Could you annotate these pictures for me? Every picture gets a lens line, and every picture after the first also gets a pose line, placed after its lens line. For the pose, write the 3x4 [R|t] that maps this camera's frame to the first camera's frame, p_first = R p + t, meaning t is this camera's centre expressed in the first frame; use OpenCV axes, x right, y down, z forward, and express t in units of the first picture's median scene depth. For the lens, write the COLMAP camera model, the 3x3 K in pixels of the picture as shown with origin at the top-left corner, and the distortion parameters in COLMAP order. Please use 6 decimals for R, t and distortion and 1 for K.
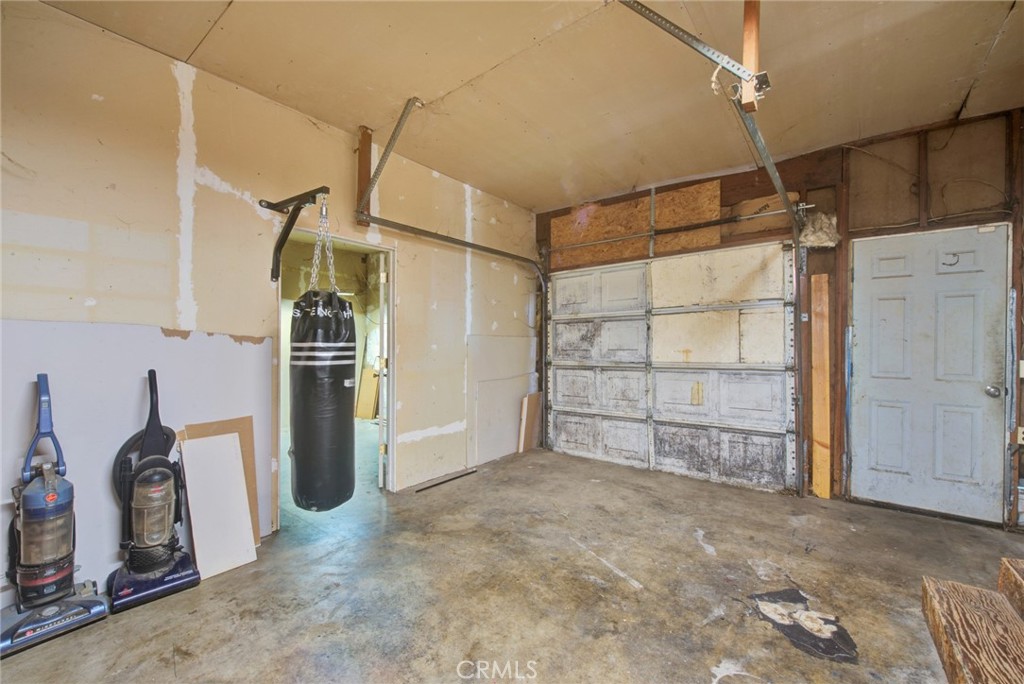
lens RADIAL K [[414.1, 0, 512.9], [0, 414.1, 344.5], [0, 0, 1]] dist [-0.000788, -0.001582]
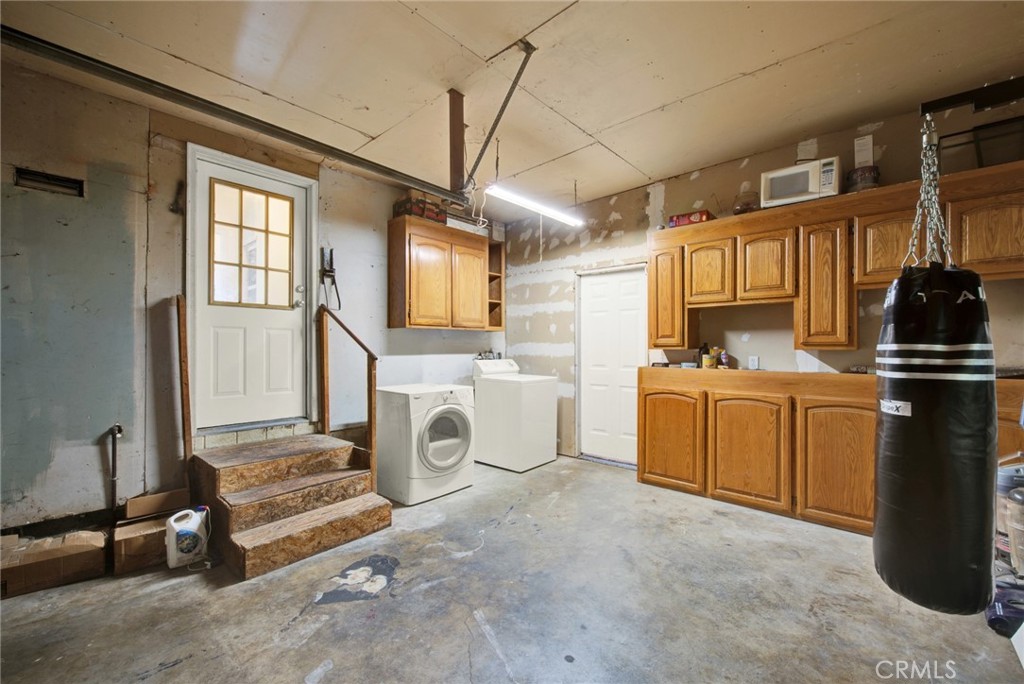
lens RADIAL K [[414.1, 0, 511.6], [0, 414.1, 345.4], [0, 0, 1]] dist [-0.000788, -0.001582]
pose [[-0.997648, -0.000734, 0.068536, 0.184792], [-0.001056, 0.999989, -0.004663, 0.001011], [-0.068532, -0.004725, -0.997638, 2.098971]]
